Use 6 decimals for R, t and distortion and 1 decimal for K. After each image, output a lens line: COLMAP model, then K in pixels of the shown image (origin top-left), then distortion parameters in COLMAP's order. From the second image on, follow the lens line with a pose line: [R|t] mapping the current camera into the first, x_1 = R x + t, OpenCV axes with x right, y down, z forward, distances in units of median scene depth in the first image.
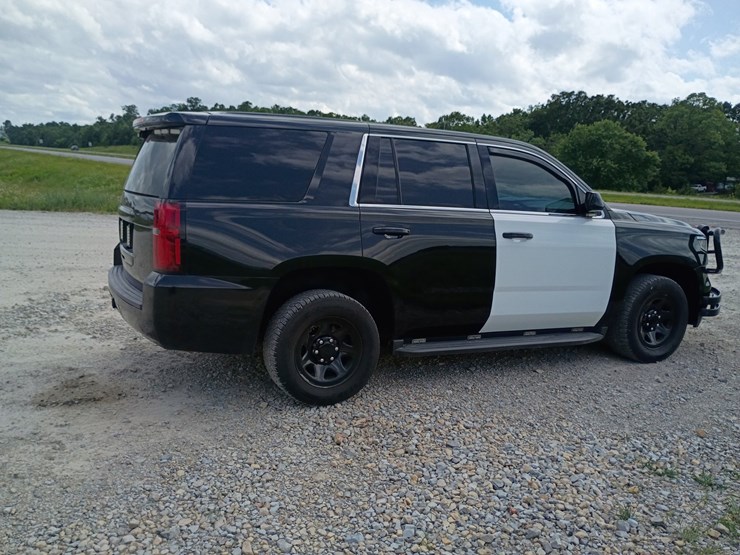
lens RADIAL K [[680.9, 0, 376.4], [0, 680.9, 275.9], [0, 0, 1]] dist [0.087749, -0.109317]
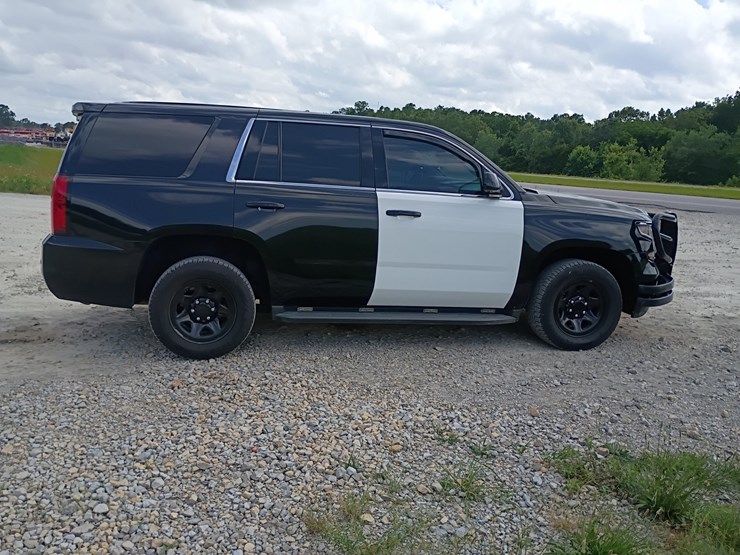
lens RADIAL K [[680.9, 0, 376.4], [0, 680.9, 275.9], [0, 0, 1]] dist [0.087749, -0.109317]
pose [[0.963623, 0.039207, -0.264374, 0.041988], [-0.039974, 0.999198, 0.002482, 0.003277], [0.264260, 0.008176, 0.964417, -0.000684]]
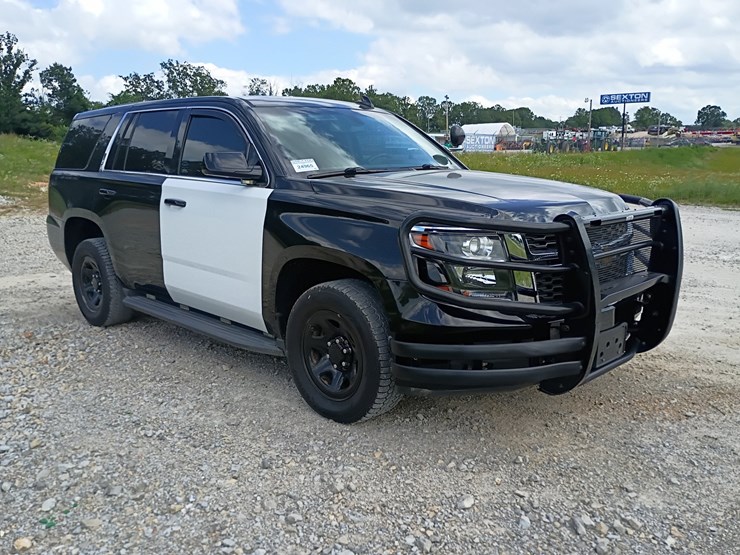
lens RADIAL K [[694.0, 0, 348.0], [0, 694.0, 277.9], [0, 0, 1]] dist [0.074413, -0.107563]
pose [[0.236421, 0.123679, -0.963747, 0.111253], [-0.128635, 0.987119, 0.095122, -0.007268], [0.963098, 0.101483, 0.249285, 0.093654]]
